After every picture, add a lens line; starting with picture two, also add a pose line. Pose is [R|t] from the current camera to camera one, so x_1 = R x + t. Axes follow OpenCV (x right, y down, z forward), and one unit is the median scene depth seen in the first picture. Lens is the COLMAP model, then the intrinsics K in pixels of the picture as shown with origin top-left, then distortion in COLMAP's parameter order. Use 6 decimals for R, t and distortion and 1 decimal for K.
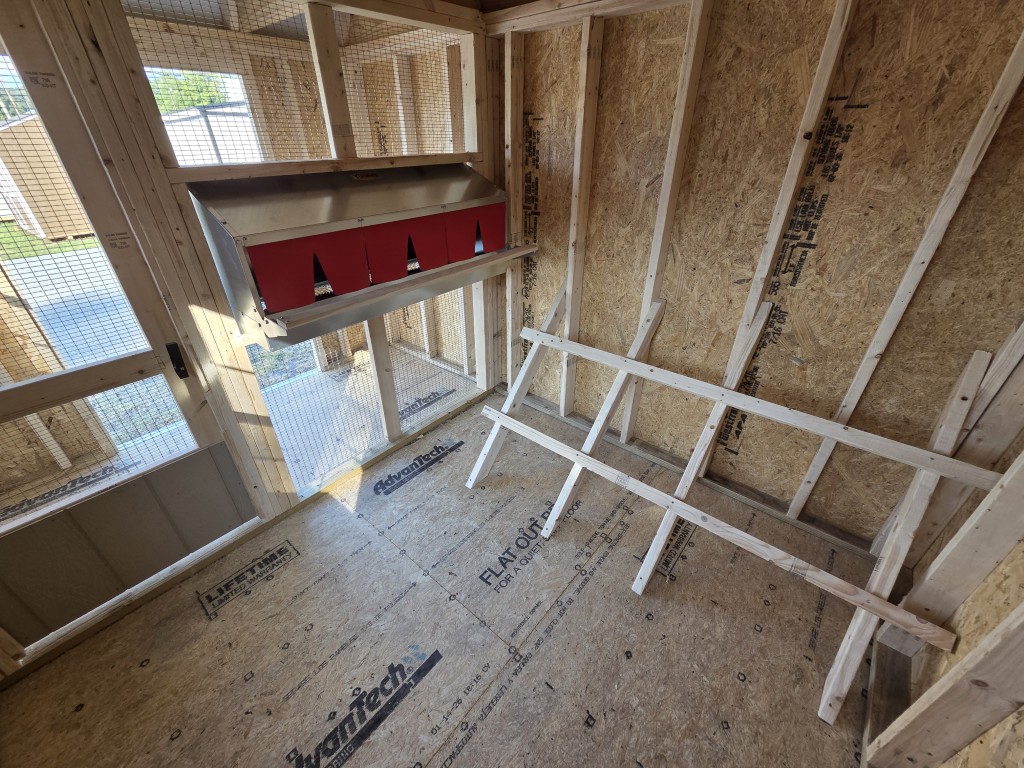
lens RADIAL K [[421.1, 0, 505.3], [0, 421.1, 381.3], [0, 0, 1]] dist [0.001812, 0.000513]
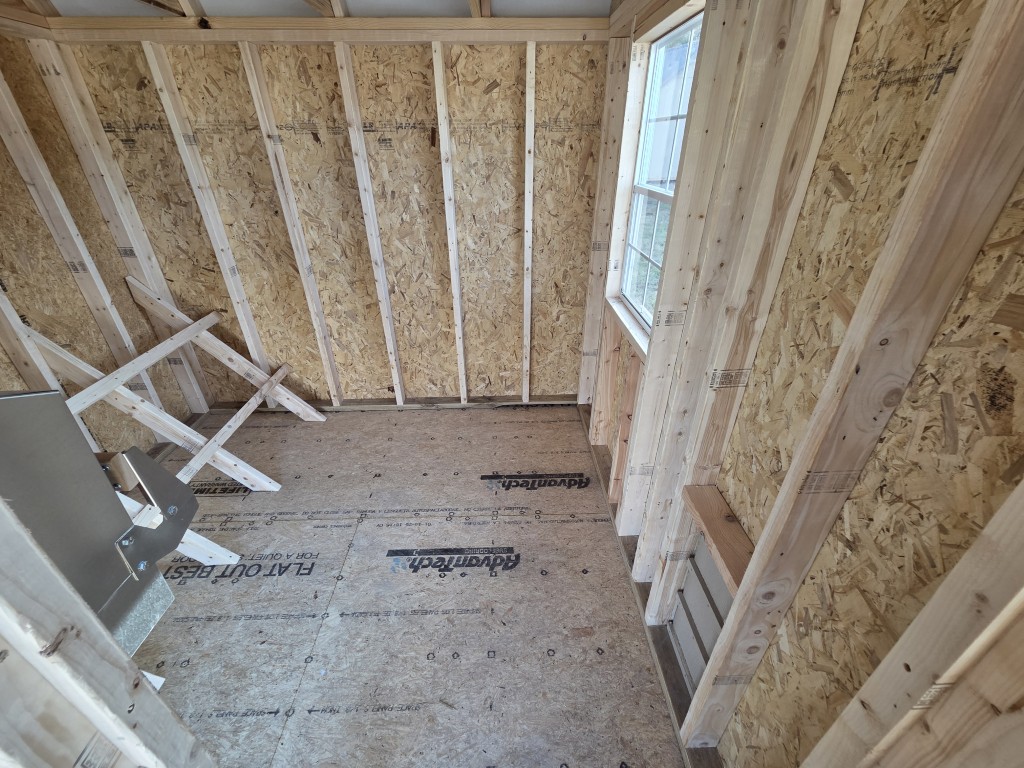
lens RADIAL K [[421.1, 0, 517.5], [0, 421.1, 386.3], [0, 0, 1]] dist [0.001812, 0.000513]
pose [[-0.677551, -0.357604, 0.642685, -1.140212], [0.383742, 0.573573, 0.723710, -0.436207], [-0.627428, 0.736976, -0.251397, 0.767358]]
